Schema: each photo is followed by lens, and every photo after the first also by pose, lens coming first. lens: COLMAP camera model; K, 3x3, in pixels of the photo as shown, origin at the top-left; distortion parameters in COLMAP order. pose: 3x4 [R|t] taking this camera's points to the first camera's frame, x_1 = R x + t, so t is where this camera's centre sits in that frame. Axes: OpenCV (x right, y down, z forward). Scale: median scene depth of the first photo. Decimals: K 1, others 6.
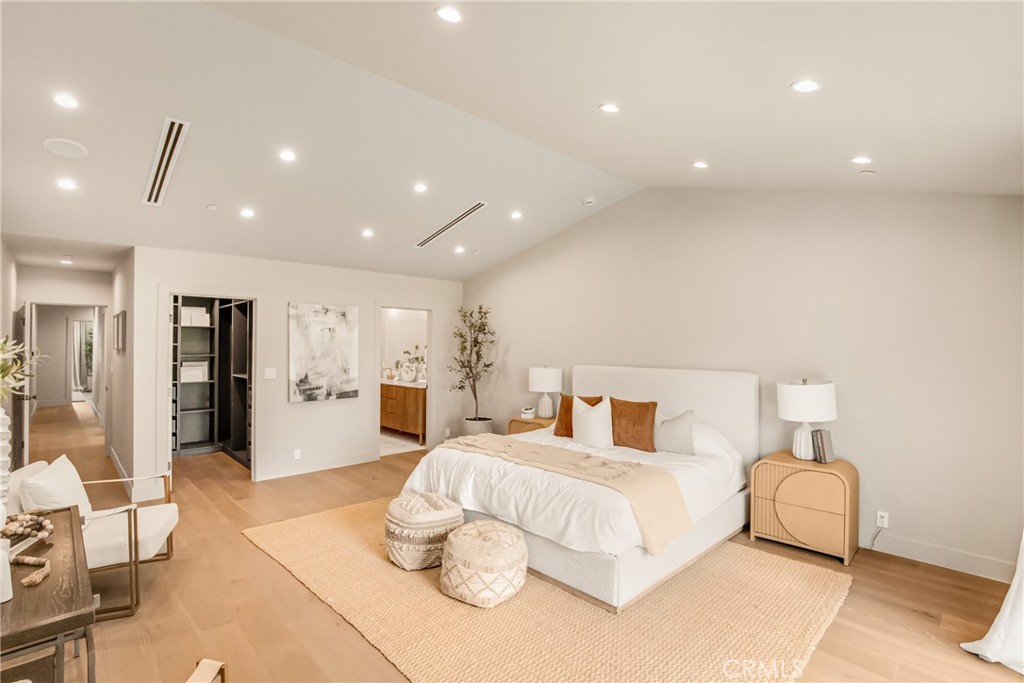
lens RADIAL K [[485.0, 0, 511.8], [0, 485.0, 344.9], [0, 0, 1]] dist [0.000571, -0.000064]
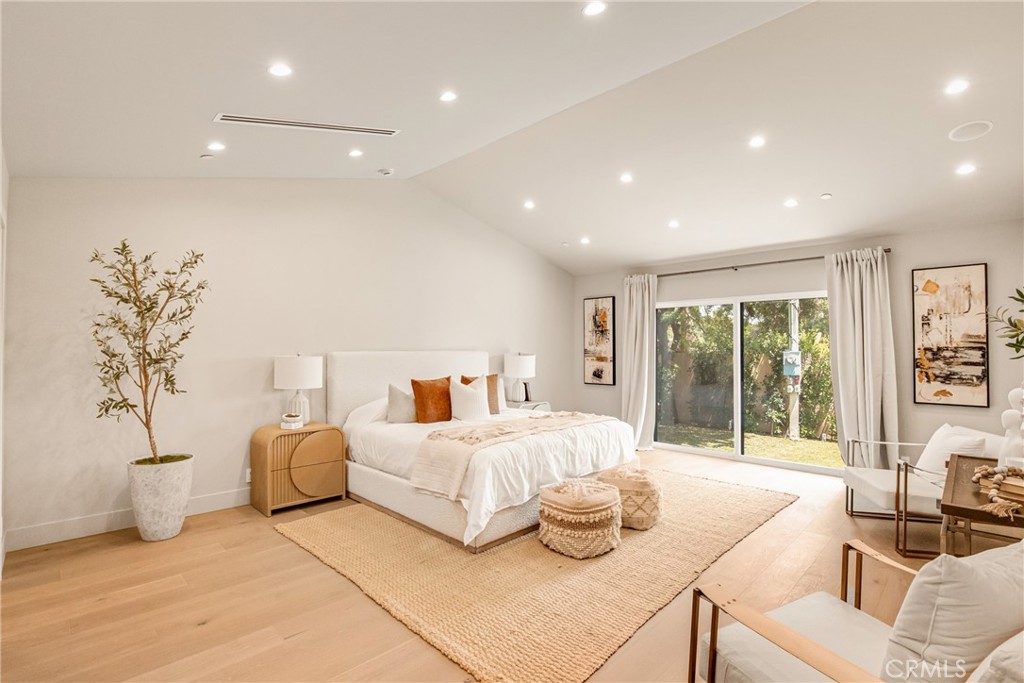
lens RADIAL K [[483.3, 0, 509.3], [0, 483.3, 340.7], [0, 0, 1]] dist [-0.013844, 0.001309]
pose [[-0.024510, 0.007641, 0.999670, -0.830031], [-0.002740, 0.999967, -0.007711, 0.035269], [-0.999696, -0.002928, -0.024488, 0.857860]]
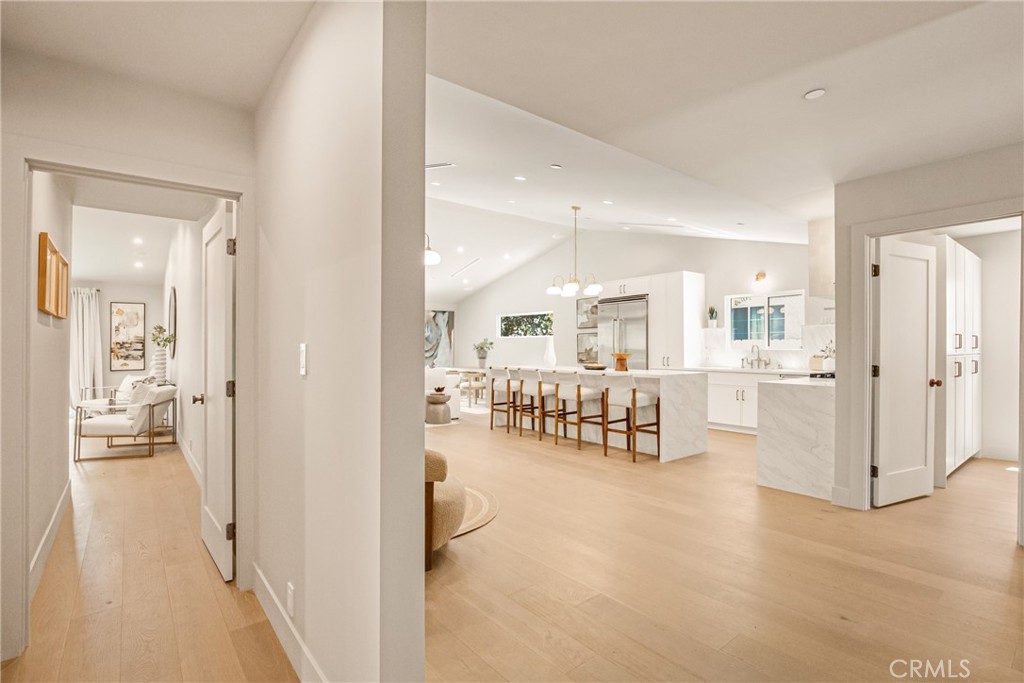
lens RADIAL K [[483.3, 0, 509.4], [0, 483.3, 340.3], [0, 0, 1]] dist [-0.013844, 0.001309]
pose [[-0.994942, -0.006436, 0.100245, -1.508051], [-0.007624, 0.999905, -0.011474, 0.040386], [-0.100162, -0.012181, -0.994897, 1.599072]]
